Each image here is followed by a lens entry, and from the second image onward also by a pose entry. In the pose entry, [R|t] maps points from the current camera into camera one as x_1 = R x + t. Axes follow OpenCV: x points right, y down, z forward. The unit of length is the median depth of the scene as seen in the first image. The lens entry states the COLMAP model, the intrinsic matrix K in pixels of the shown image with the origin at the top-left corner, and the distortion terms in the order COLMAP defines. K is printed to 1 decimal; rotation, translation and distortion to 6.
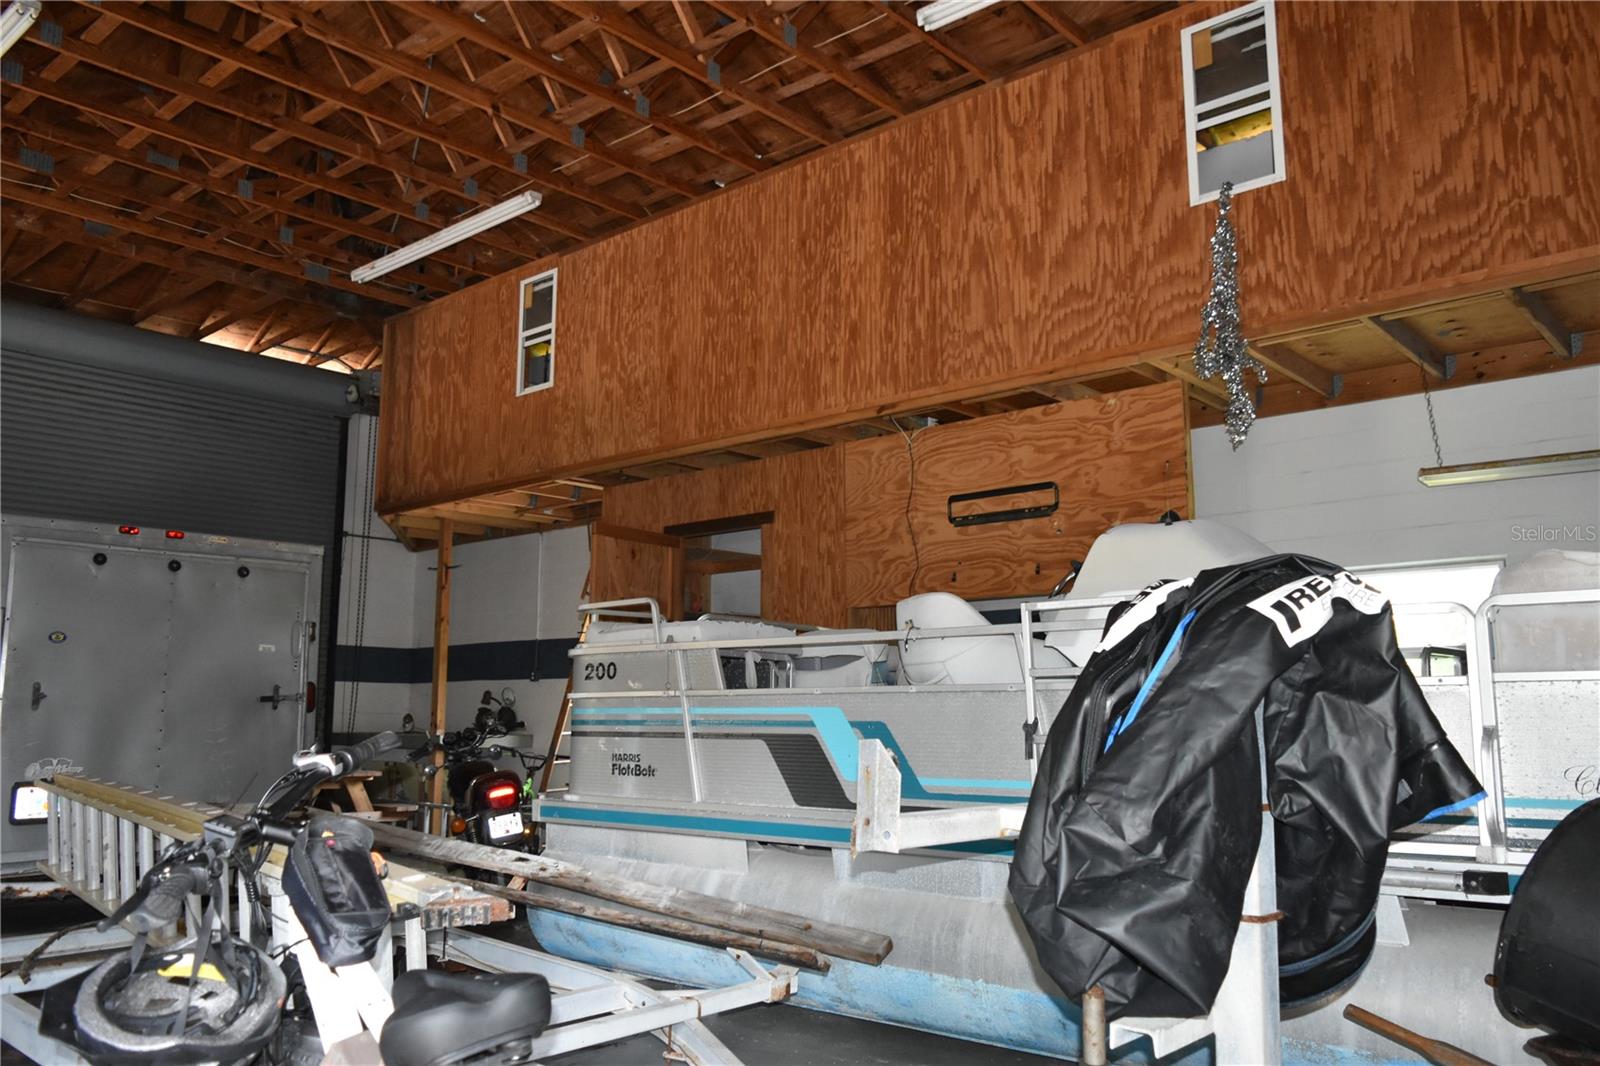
lens RADIAL K [[1243.0, 0, 803.2], [0, 1243.0, 526.1], [0, 0, 1]] dist [-0.019319, 0.009509]
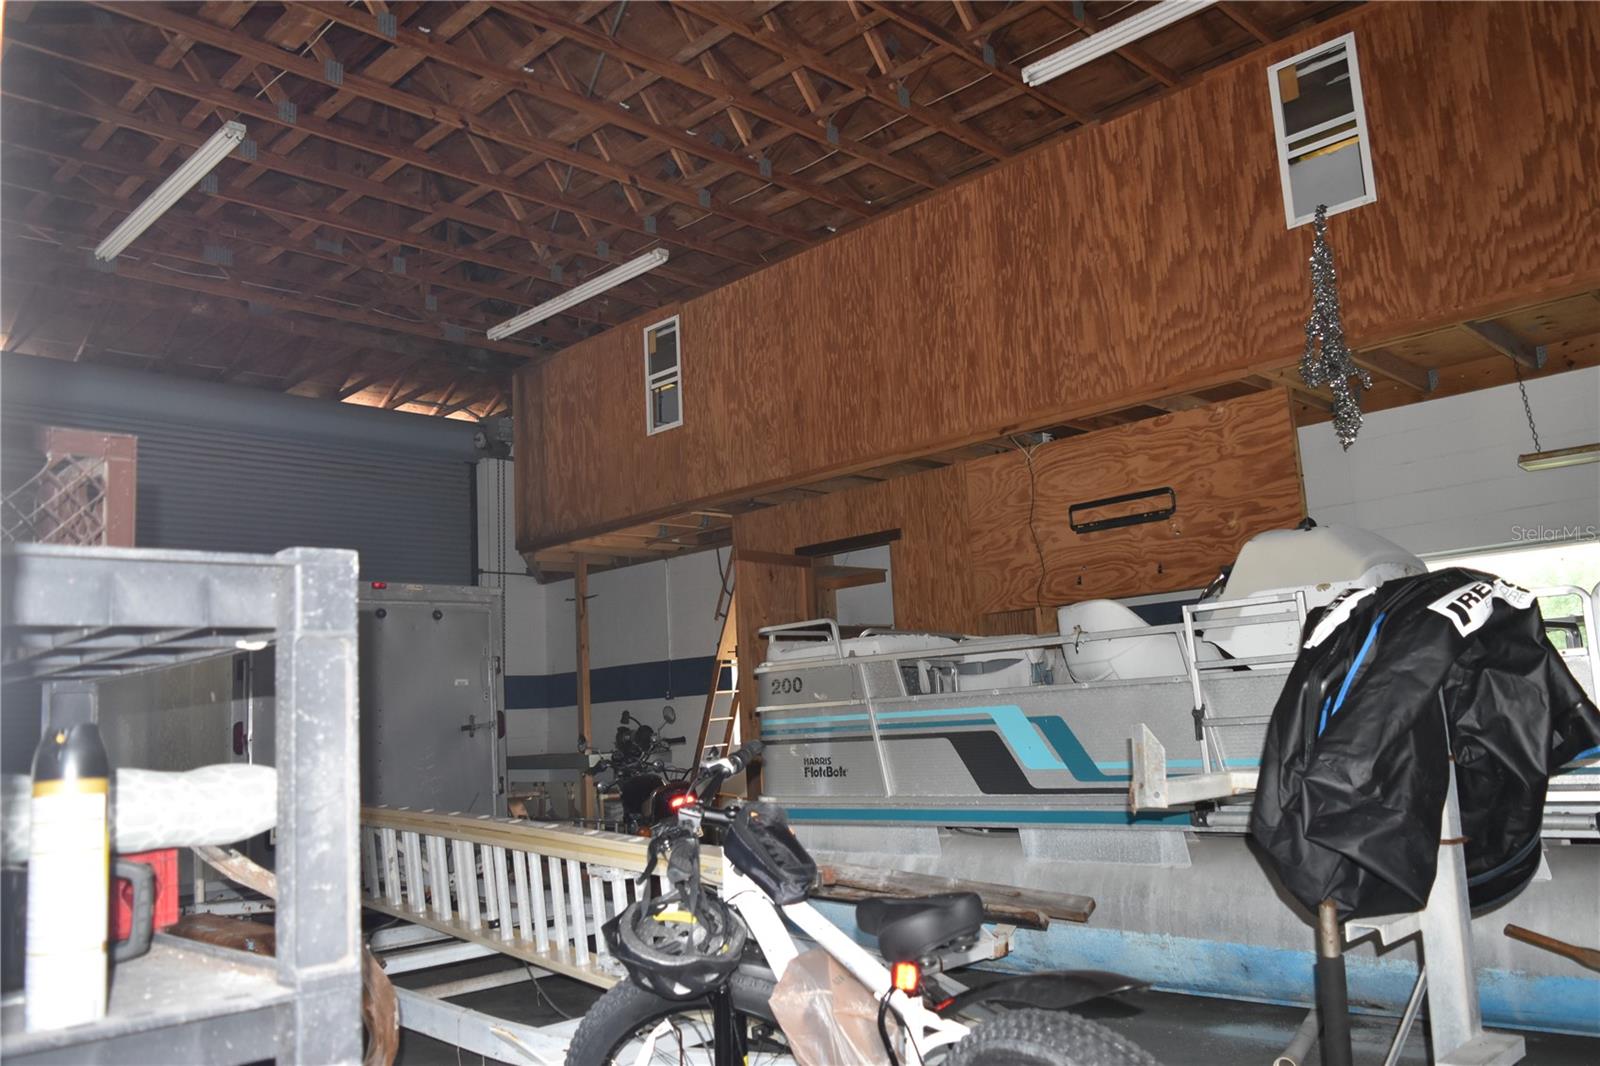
lens RADIAL K [[1243.0, 0, 802.0], [0, 1243.0, 526.0], [0, 0, 1]] dist [-0.019319, 0.009509]
pose [[0.996515, -0.062993, -0.054675, -0.066013], [0.062698, 0.998007, -0.007105, -0.015812], [0.055014, 0.003652, 0.998479, -0.103994]]
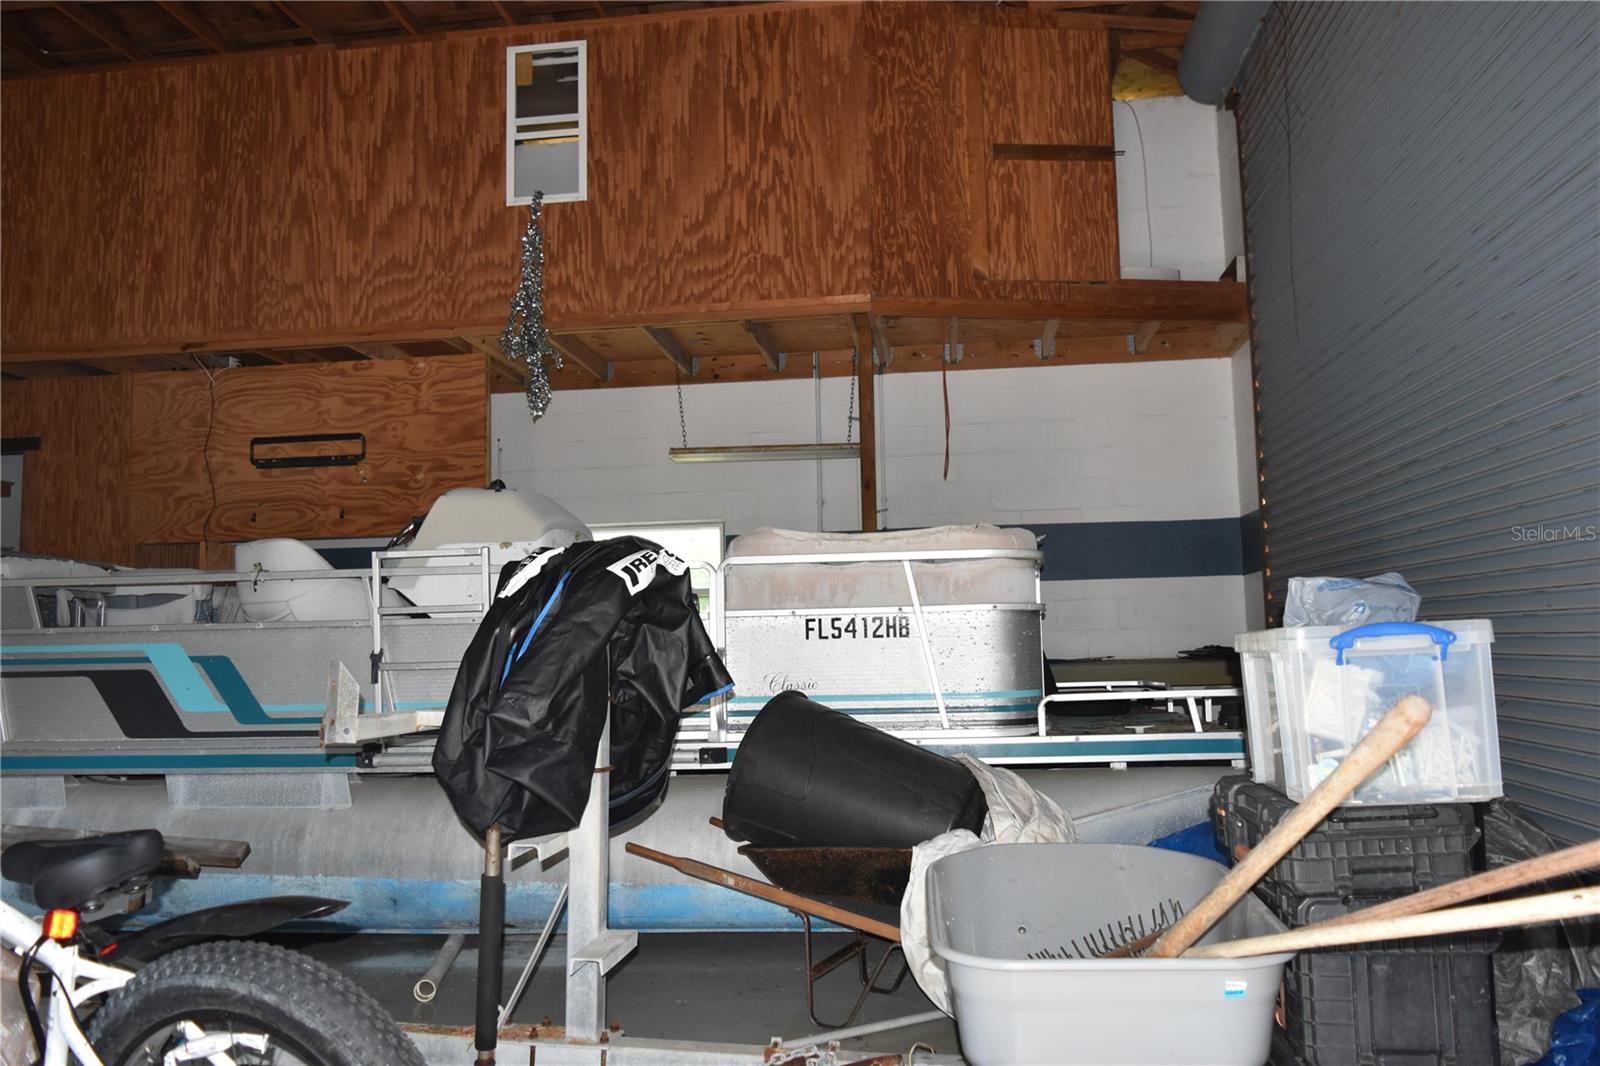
lens RADIAL K [[1243.0, 0, 800.8], [0, 1243.0, 525.2], [0, 0, 1]] dist [-0.019319, 0.009509]
pose [[0.830078, 0.035801, 0.556497, -0.084779], [-0.063537, 0.997510, 0.030600, -0.014633], [-0.554016, -0.060758, 0.830286, -0.115979]]
